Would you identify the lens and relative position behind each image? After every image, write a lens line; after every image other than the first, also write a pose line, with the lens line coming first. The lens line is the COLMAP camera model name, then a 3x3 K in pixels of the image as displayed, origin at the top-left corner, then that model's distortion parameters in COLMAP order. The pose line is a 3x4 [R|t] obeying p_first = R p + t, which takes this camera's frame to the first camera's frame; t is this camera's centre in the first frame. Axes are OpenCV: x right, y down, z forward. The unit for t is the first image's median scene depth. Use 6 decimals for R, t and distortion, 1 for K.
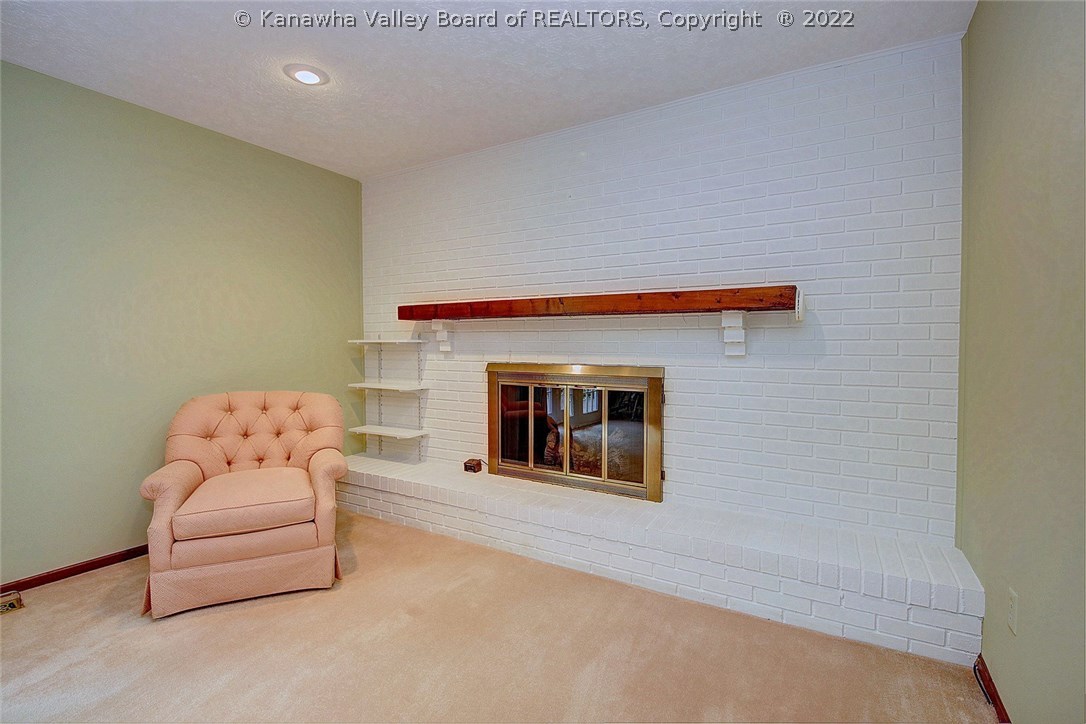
lens RADIAL K [[492.3, 0, 541.6], [0, 492.3, 352.0], [0, 0, 1]] dist [0.001044, -0.000077]
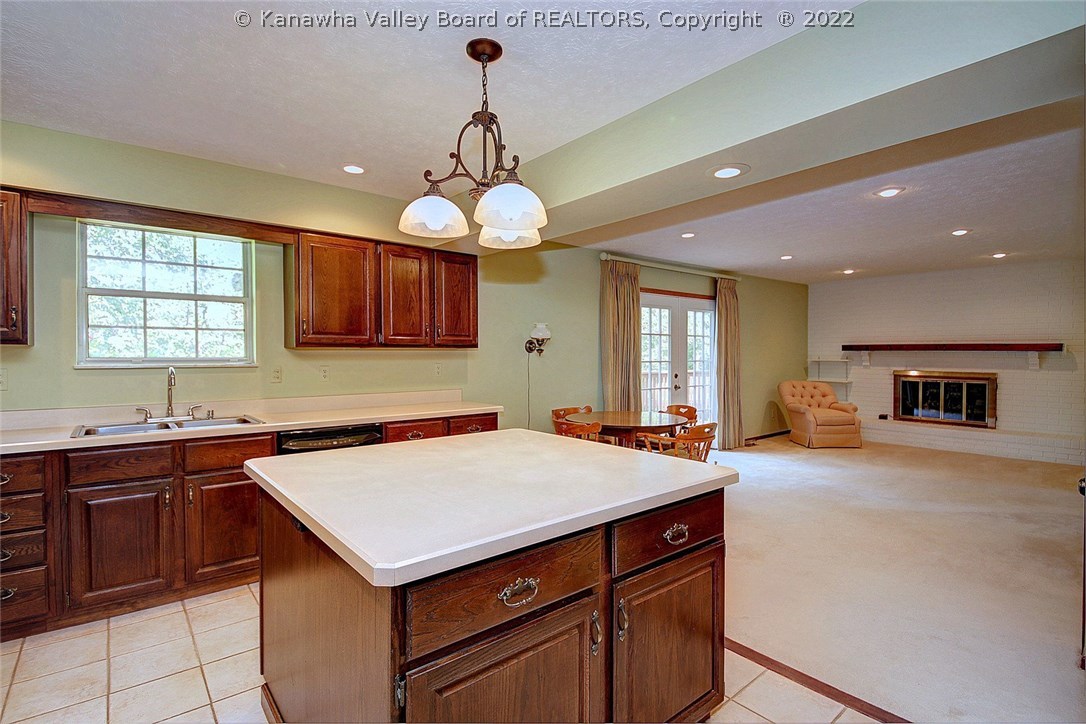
lens RADIAL K [[523.8, 0, 542.3], [0, 523.8, 359.6], [0, 0, 1]] dist [-0.001133, -0.000536]
pose [[0.927538, -0.011643, -0.373547, -0.712283], [0.019959, 0.999631, 0.018401, -0.105239], [0.373195, -0.024524, 0.927429, -1.831101]]
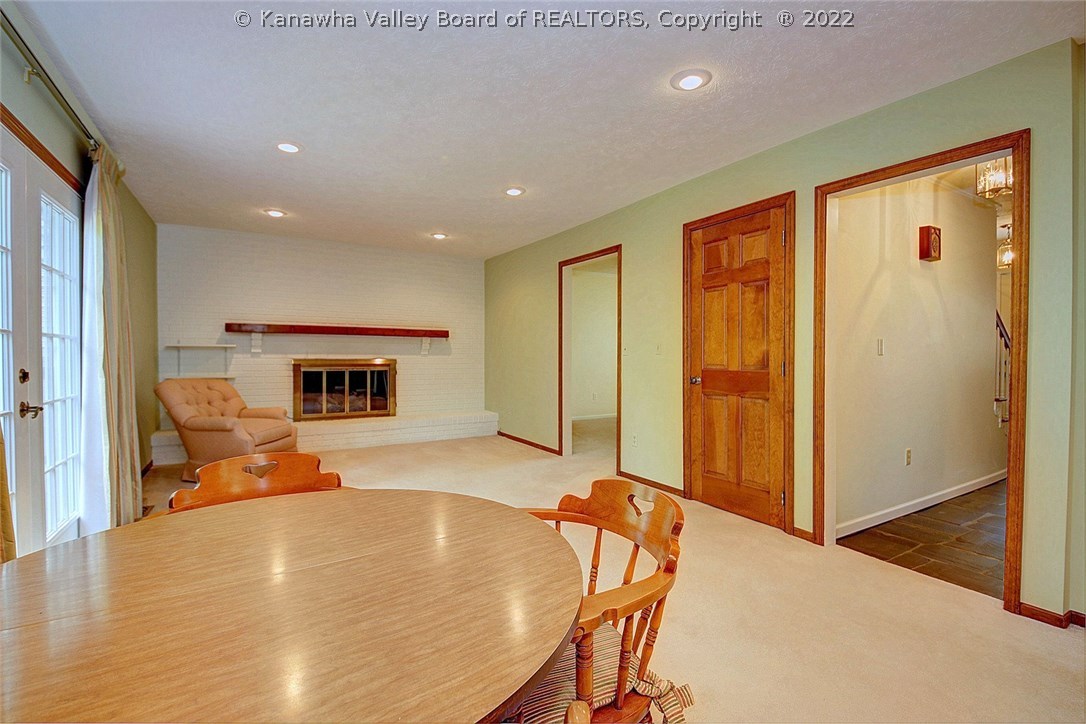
lens RADIAL K [[492.3, 0, 542.8], [0, 492.3, 365.1], [0, 0, 1]] dist [0.001044, -0.000077]
pose [[0.507043, -0.034390, 0.861234, -1.193517], [-0.007548, 0.998988, 0.044334, -0.042012], [-0.861888, -0.028980, 0.506271, -0.668472]]
